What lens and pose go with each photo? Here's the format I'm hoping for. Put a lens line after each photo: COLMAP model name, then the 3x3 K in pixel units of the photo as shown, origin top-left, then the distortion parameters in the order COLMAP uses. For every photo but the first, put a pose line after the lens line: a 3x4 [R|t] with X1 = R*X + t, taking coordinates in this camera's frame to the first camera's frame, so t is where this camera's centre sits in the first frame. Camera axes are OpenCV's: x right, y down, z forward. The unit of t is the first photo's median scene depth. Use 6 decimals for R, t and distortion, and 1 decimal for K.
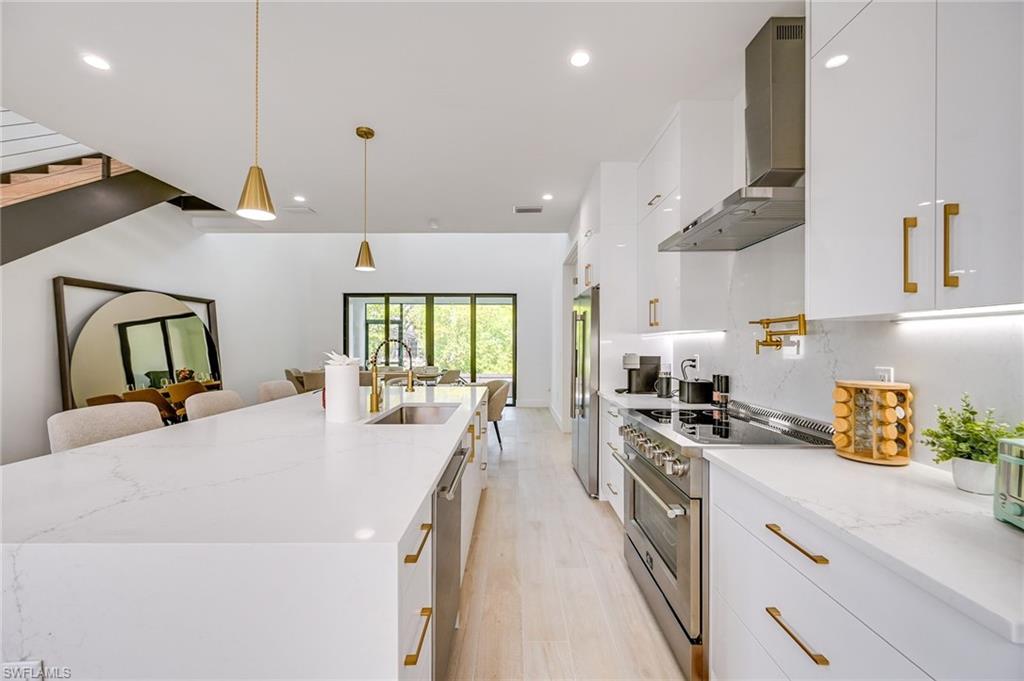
lens RADIAL K [[407.9, 0, 511.3], [0, 407.9, 342.9], [0, 0, 1]] dist [0.000719, -0.000260]
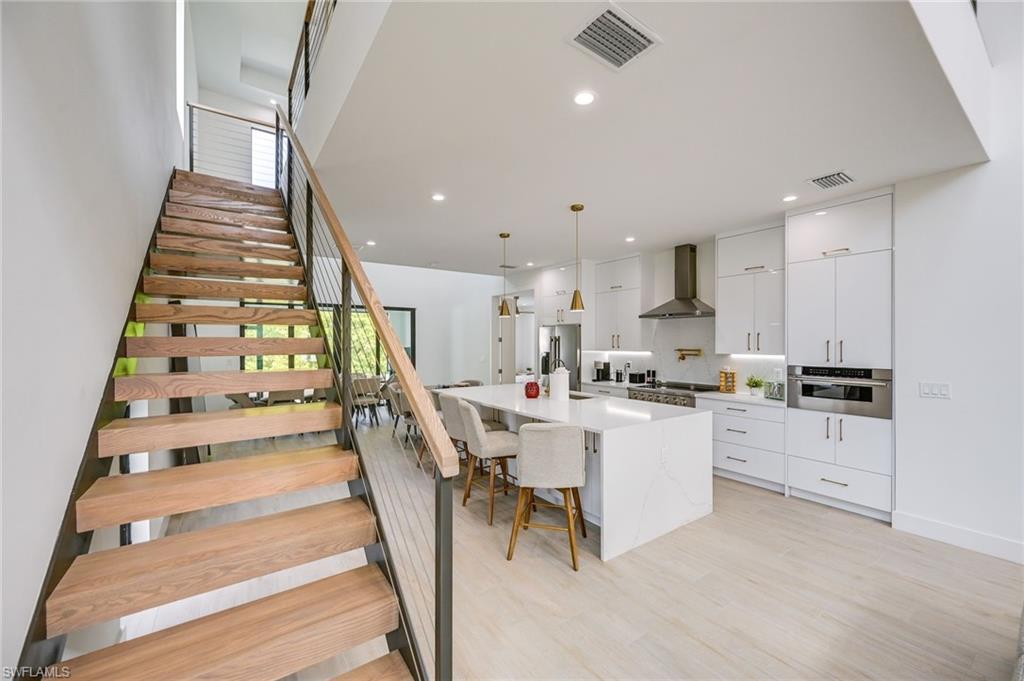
lens RADIAL K [[407.9, 0, 512.3], [0, 407.9, 343.5], [0, 0, 1]] dist [0.000719, -0.000260]
pose [[0.815186, -0.007408, 0.579152, -0.894435], [0.001519, 0.999942, 0.010651, -0.060525], [-0.579198, -0.007803, 0.815150, -0.269890]]
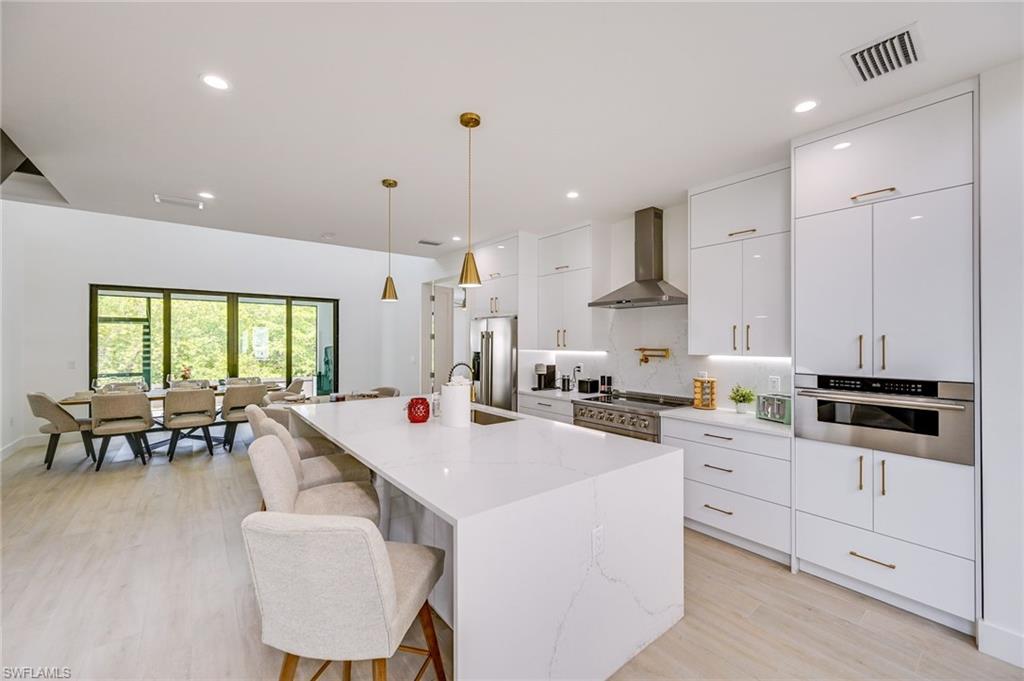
lens RADIAL K [[407.9, 0, 513.2], [0, 407.9, 340.2], [0, 0, 1]] dist [0.000719, -0.000260]
pose [[0.780644, -0.001877, 0.624973, -0.552681], [-0.001350, 0.999988, 0.004690, -0.051610], [-0.624974, -0.004505, 0.780632, -0.086980]]
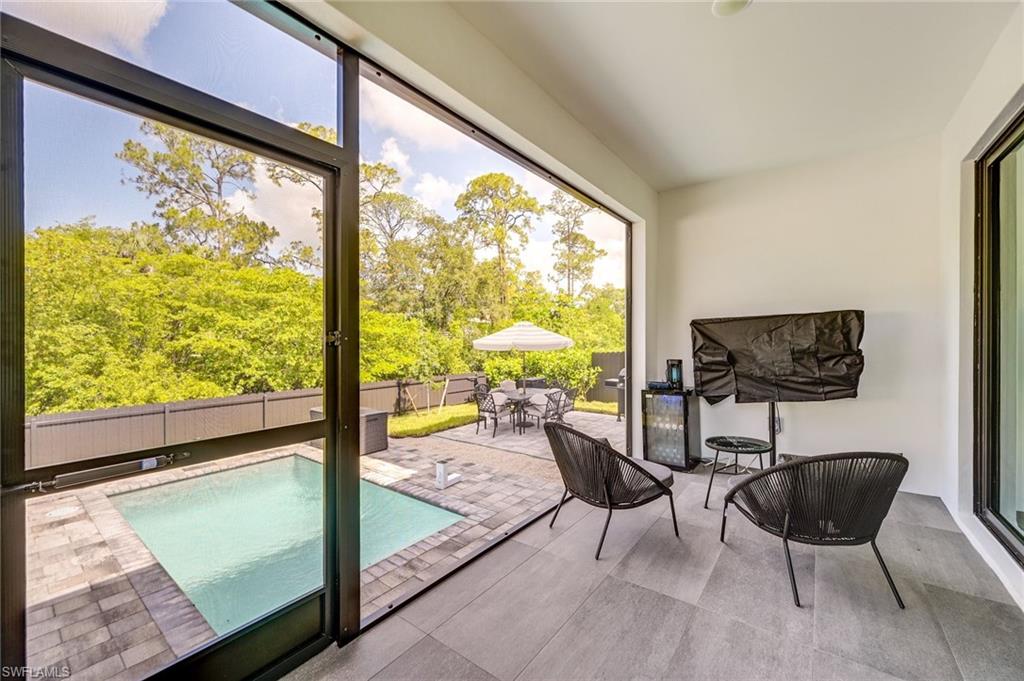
lens RADIAL K [[407.9, 0, 509.3], [0, 407.9, 336.9], [0, 0, 1]] dist [0.000719, -0.000260]
pose [[0.606914, -0.004482, 0.794755, -0.902248], [-0.000321, 0.999983, 0.005884, 0.023040], [-0.794768, -0.003826, 0.606902, 2.167566]]
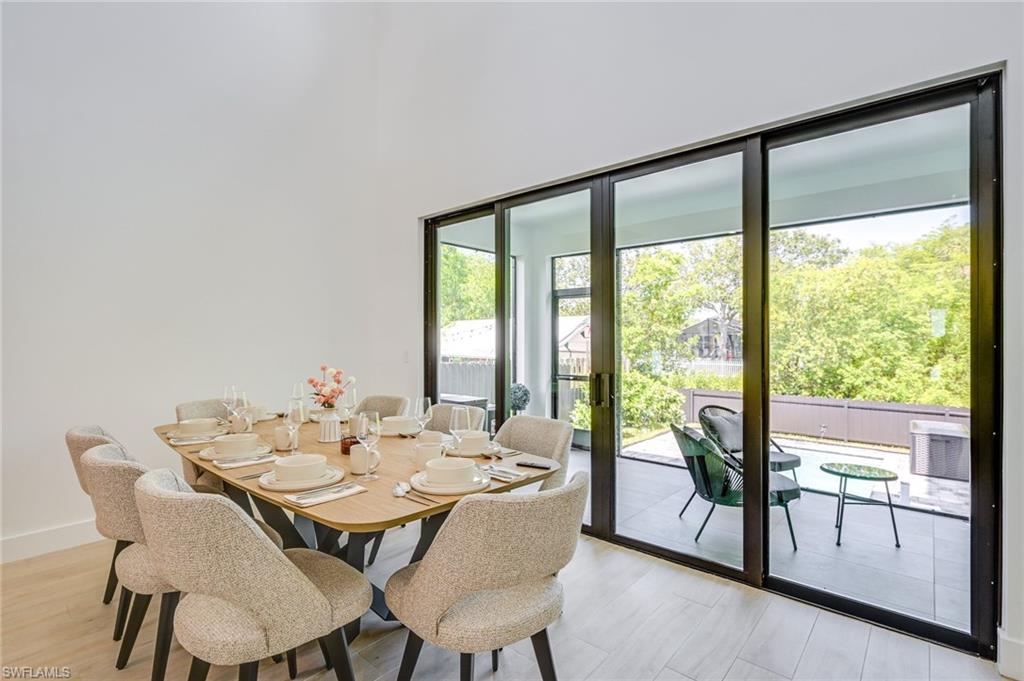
lens RADIAL K [[473.9, 0, 512.3], [0, 473.9, 339.3], [0, 0, 1]] dist [-0.004295, -0.000134]
pose [[0.751726, -0.000100, -0.659475, -0.026822], [0.000526, 1.000000, 0.000447, 0.008906], [0.659475, -0.000683, 0.751726, 1.370931]]
